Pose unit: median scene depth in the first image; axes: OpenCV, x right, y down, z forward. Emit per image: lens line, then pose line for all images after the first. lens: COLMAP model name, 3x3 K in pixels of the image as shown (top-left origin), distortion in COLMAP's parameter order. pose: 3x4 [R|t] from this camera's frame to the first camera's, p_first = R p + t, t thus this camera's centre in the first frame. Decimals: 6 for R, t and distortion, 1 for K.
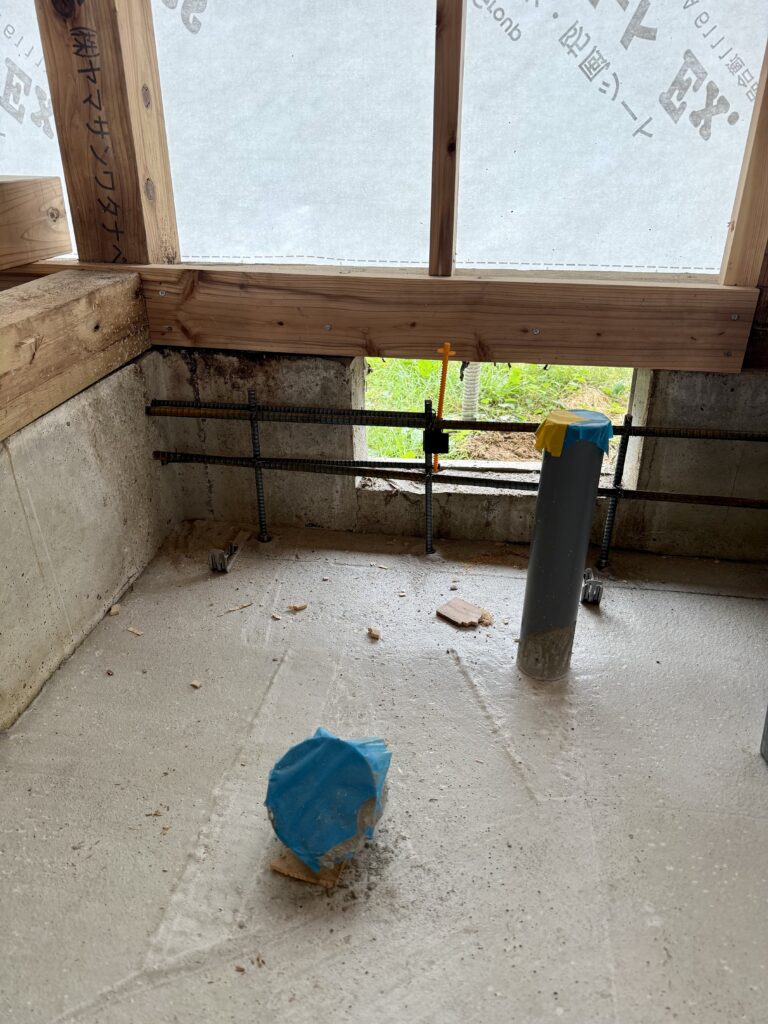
lens RADIAL K [[712.9, 0, 372.8], [0, 712.9, 510.9], [0, 0, 1]] dist [0.000985, 0.000731]
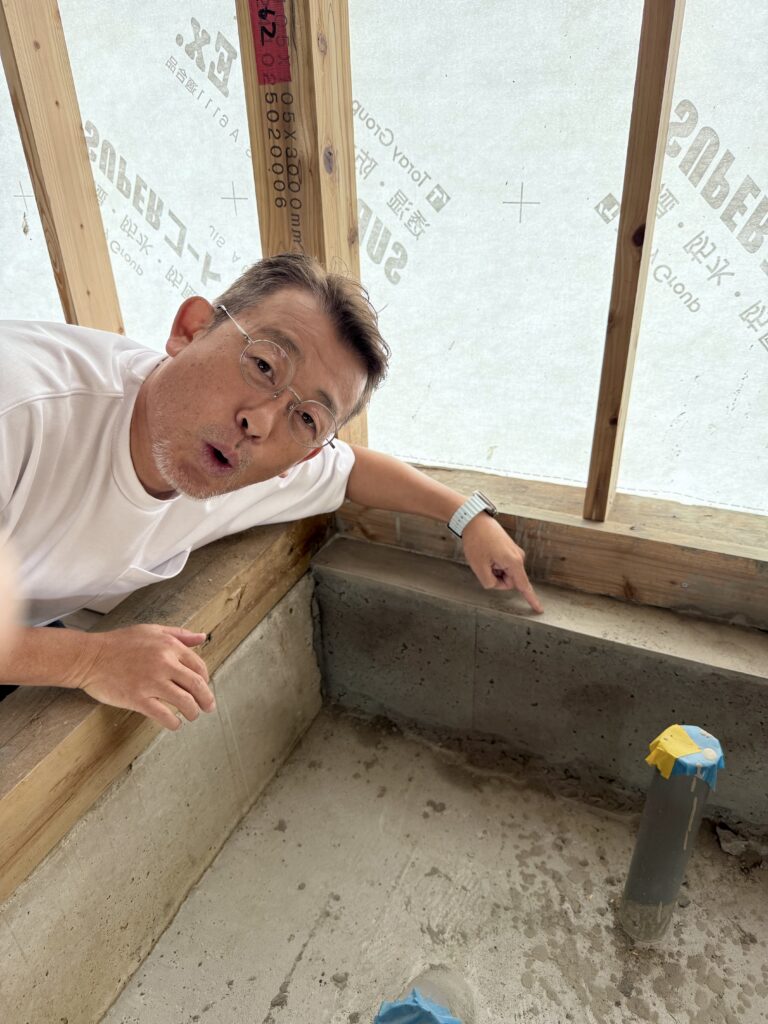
lens RADIAL K [[721.3, 0, 386.6], [0, 721.3, 504.0], [0, 0, 1]] dist [0.146837, -0.243780]
pose [[0.964974, 0.104368, -0.240690, 0.054227], [-0.092659, 0.993919, 0.059497, -0.389071], [0.245436, -0.035111, 0.968777, -0.141752]]
